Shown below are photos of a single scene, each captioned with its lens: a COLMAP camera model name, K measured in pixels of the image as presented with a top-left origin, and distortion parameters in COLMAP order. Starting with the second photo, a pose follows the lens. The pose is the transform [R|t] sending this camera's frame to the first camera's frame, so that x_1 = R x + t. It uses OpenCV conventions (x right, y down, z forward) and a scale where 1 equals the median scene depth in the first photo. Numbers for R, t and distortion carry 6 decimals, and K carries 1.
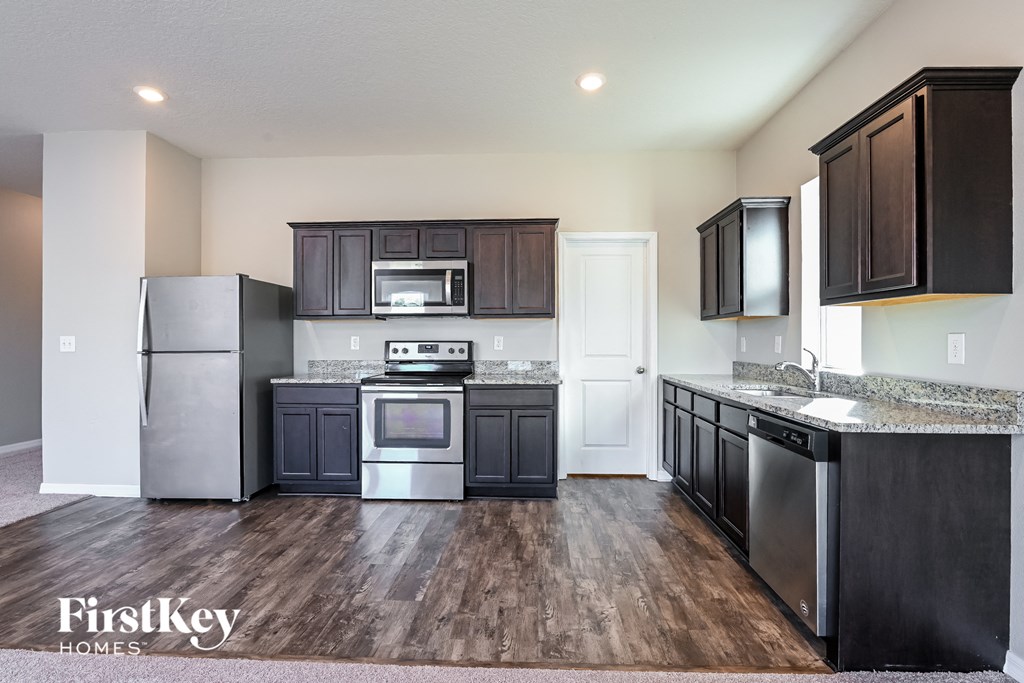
lens RADIAL K [[507.4, 0, 512.0], [0, 507.4, 341.5], [0, 0, 1]] dist [-0.014800, 0.000045]
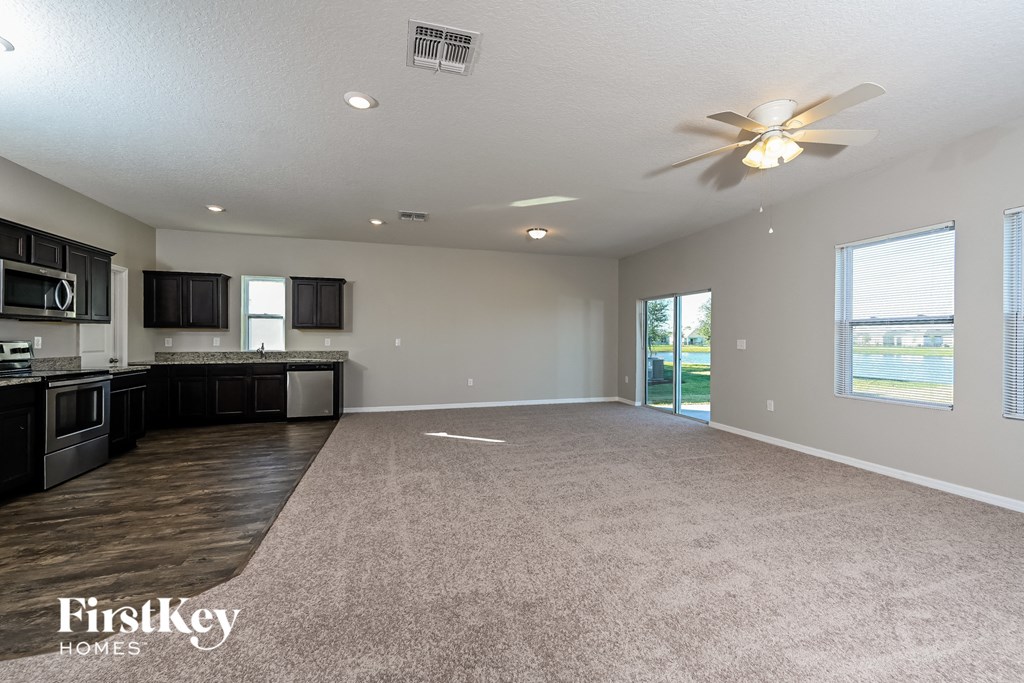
lens RADIAL K [[409.4, 0, 512.0], [0, 409.4, 341.5], [0, 0, 1]] dist [-0.000004, -0.000023]
pose [[-0.329031, -0.004445, 0.944309, -1.449951], [0.001827, 0.999984, 0.005344, -0.003422], [-0.944317, 0.003484, -0.329017, 0.359942]]
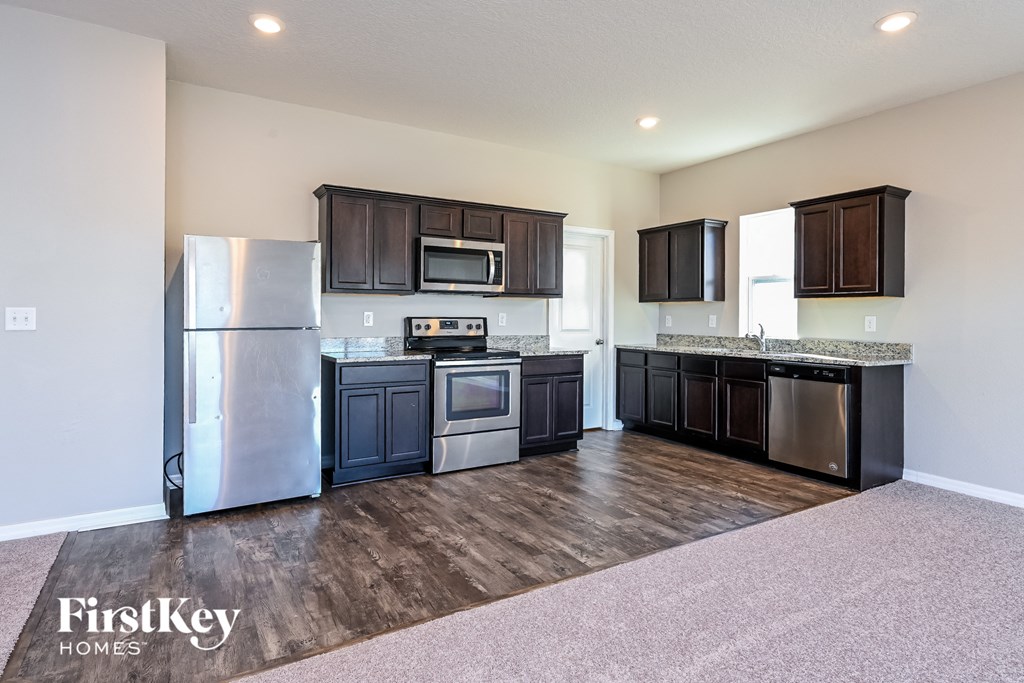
lens RADIAL K [[566.8, 0, 521.1], [0, 566.8, 317.5], [0, 0, 1]] dist [0.002436, 0.000318]
pose [[0.825742, 0.004942, 0.564027, -0.798011], [-0.005412, 0.999985, -0.000840, -0.000364], [-0.564023, -0.002359, 0.825756, -0.029600]]
